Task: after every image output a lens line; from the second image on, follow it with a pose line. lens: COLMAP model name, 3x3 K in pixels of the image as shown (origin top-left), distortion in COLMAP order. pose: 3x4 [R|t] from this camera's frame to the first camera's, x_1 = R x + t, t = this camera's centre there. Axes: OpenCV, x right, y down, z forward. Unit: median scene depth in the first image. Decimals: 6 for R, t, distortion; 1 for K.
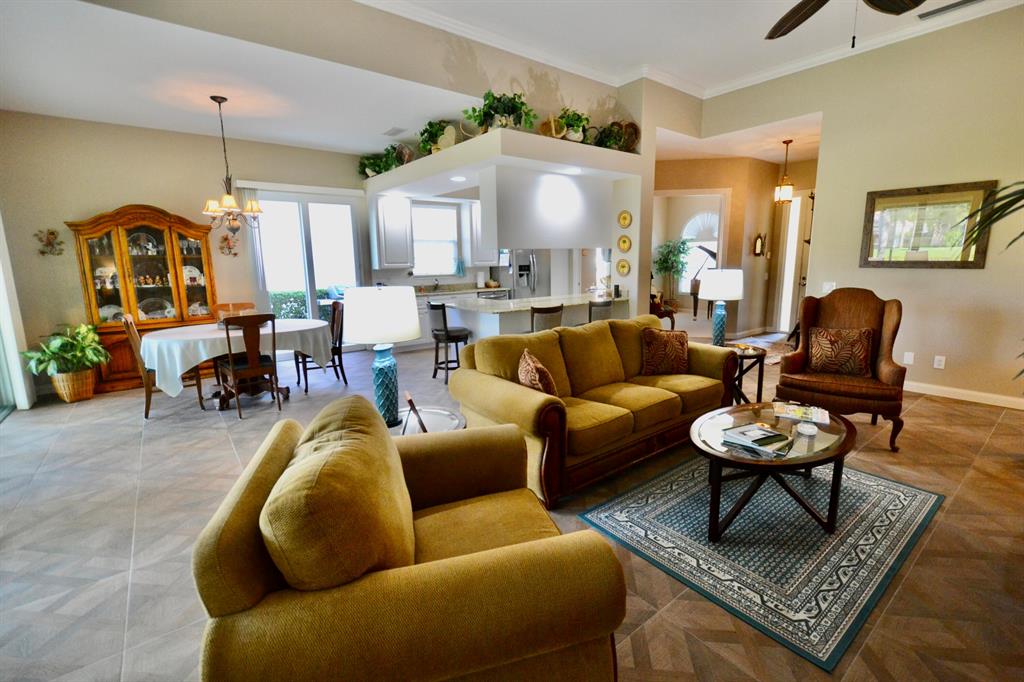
lens RADIAL K [[454.6, 0, 507.8], [0, 454.6, 337.7], [0, 0, 1]] dist [-0.014609, -0.000652]
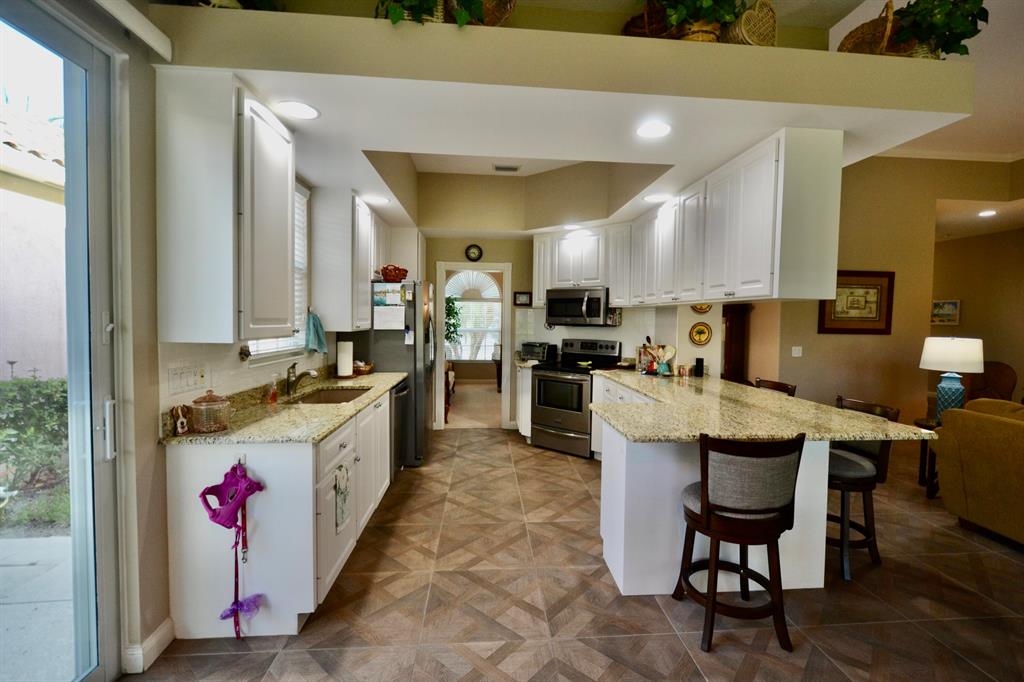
lens RADIAL K [[454.6, 0, 515.1], [0, 454.6, 338.0], [0, 0, 1]] dist [-0.014609, -0.000652]
pose [[0.544526, -0.012909, 0.838645, -0.870154], [0.123313, 0.990248, -0.064824, -0.240357], [-0.829630, 0.138714, 0.540808, 1.492492]]
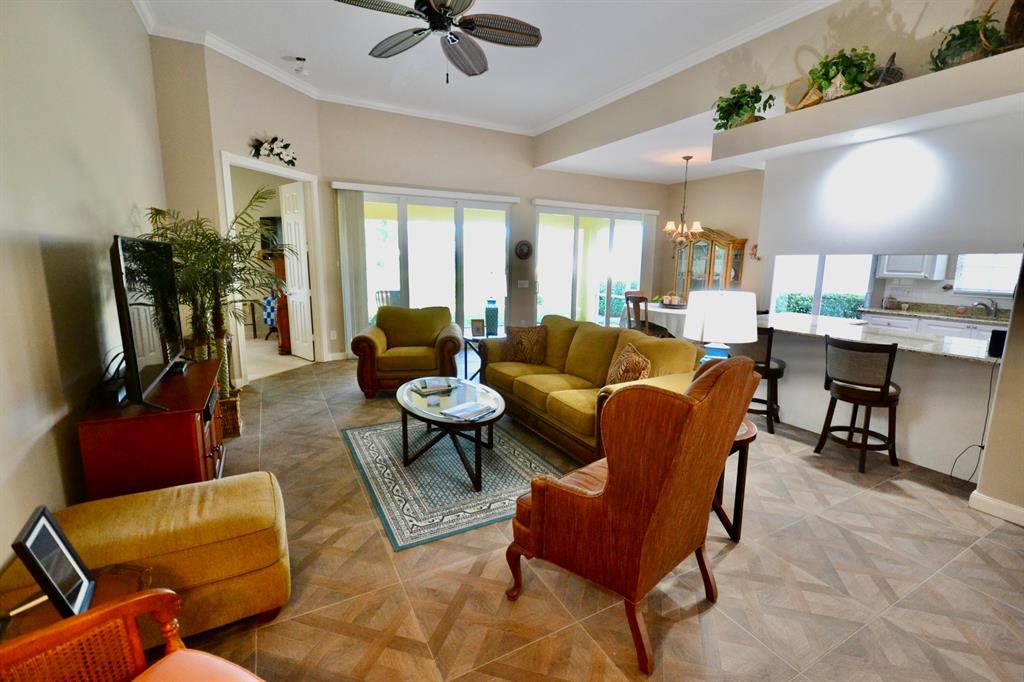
lens RADIAL K [[454.6, 0, 515.0], [0, 454.6, 339.5], [0, 0, 1]] dist [-0.014609, -0.000652]
pose [[-0.156424, 0.183320, -0.970528, 1.676778], [-0.180526, 0.960765, 0.210572, -0.243215], [0.971052, 0.208144, -0.117193, 1.221658]]
